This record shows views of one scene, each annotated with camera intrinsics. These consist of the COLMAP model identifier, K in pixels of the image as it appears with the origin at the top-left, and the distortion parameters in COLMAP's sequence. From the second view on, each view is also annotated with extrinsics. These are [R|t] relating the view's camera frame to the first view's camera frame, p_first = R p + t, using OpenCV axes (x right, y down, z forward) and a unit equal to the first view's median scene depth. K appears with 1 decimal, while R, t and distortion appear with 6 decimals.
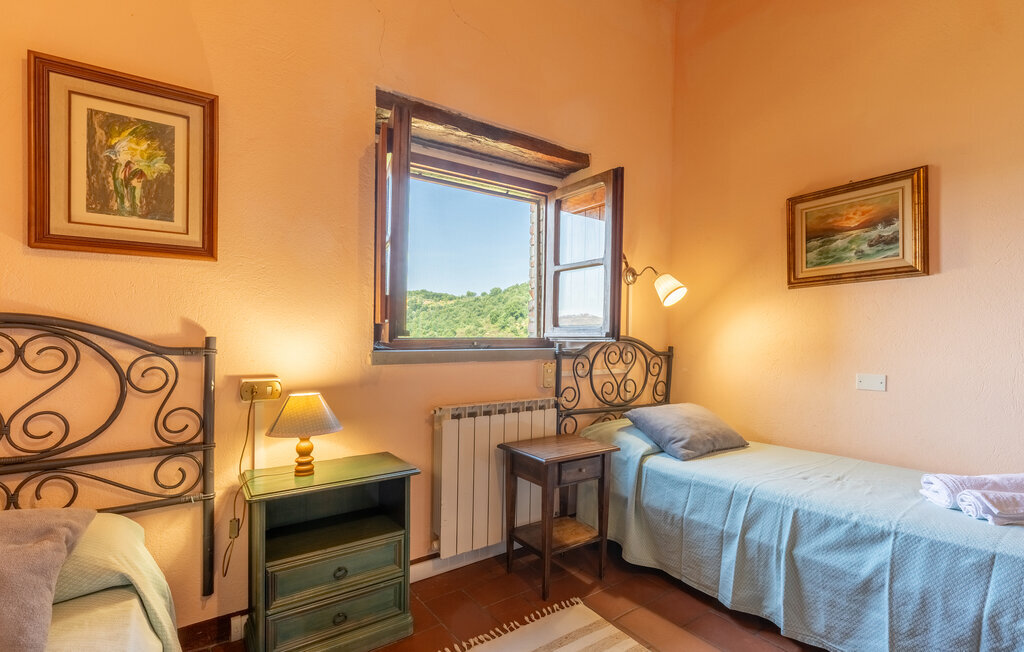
lens RADIAL K [[475.4, 0, 512.2], [0, 475.4, 331.4], [0, 0, 1]] dist [0.001153, -0.000008]
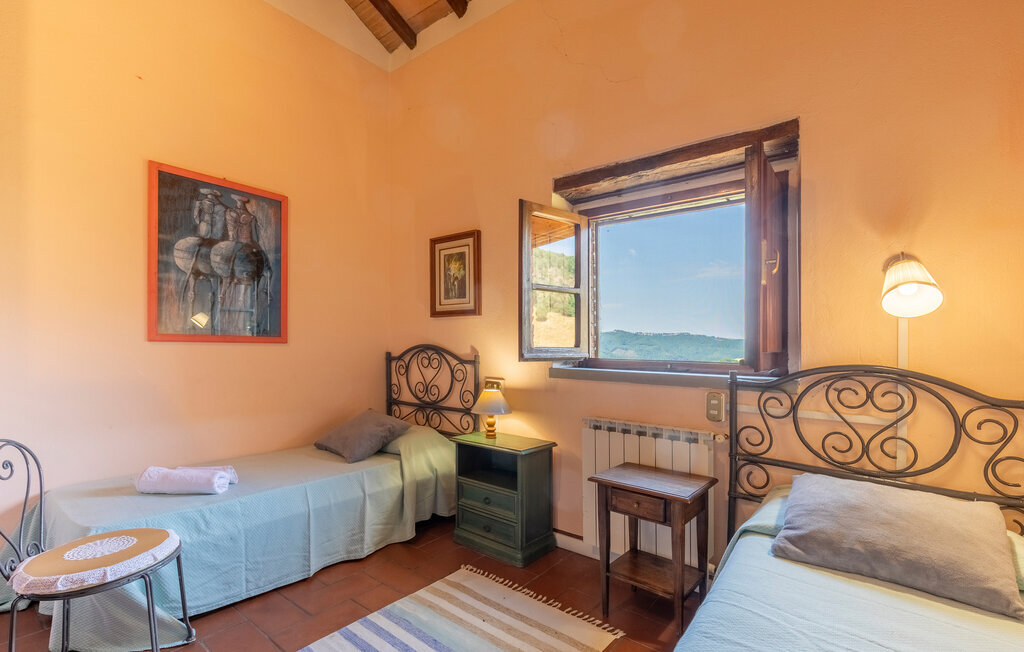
lens RADIAL K [[475.4, 0, 517.8], [0, 475.4, 331.1], [0, 0, 1]] dist [0.001153, -0.000008]
pose [[0.271988, -0.024827, -0.961980, 1.228797], [-0.000708, 0.999662, -0.025999, -0.035216], [0.962300, 0.007752, 0.271879, 0.629581]]
